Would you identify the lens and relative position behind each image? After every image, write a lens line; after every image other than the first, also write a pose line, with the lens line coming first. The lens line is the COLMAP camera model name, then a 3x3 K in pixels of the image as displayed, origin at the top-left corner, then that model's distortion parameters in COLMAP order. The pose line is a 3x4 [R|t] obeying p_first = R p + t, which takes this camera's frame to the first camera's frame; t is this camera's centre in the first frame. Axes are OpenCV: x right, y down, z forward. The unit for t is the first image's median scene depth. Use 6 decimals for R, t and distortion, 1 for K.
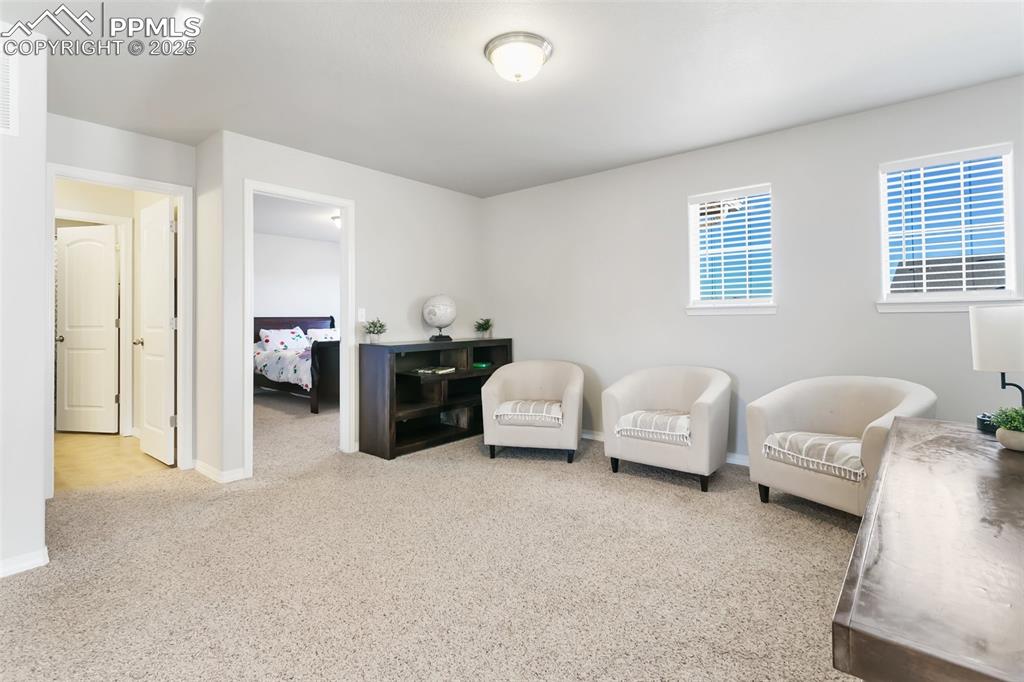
lens RADIAL K [[489.2, 0, 515.2], [0, 489.2, 309.9], [0, 0, 1]] dist [0.002159, 0.000332]
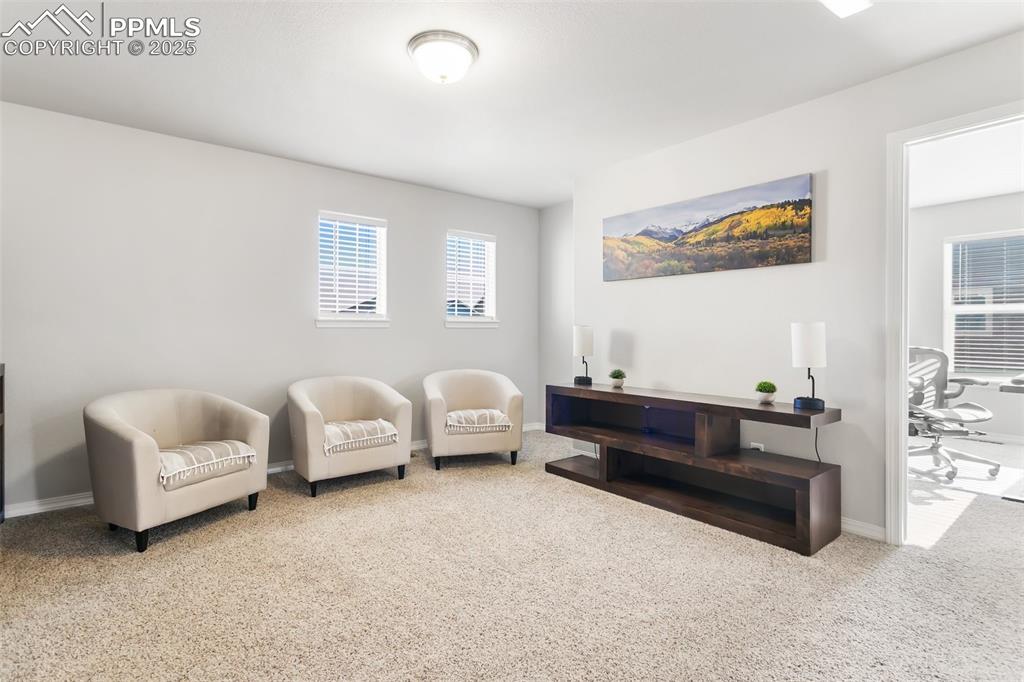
lens RADIAL K [[484.6, 0, 506.7], [0, 484.6, 330.4], [0, 0, 1]] dist [0.004283, 0.001517]
pose [[0.213794, 0.008091, 0.976845, -0.689508], [-0.018785, 0.999815, -0.004170, 0.017333], [-0.976698, -0.017459, 0.213906, 0.513590]]
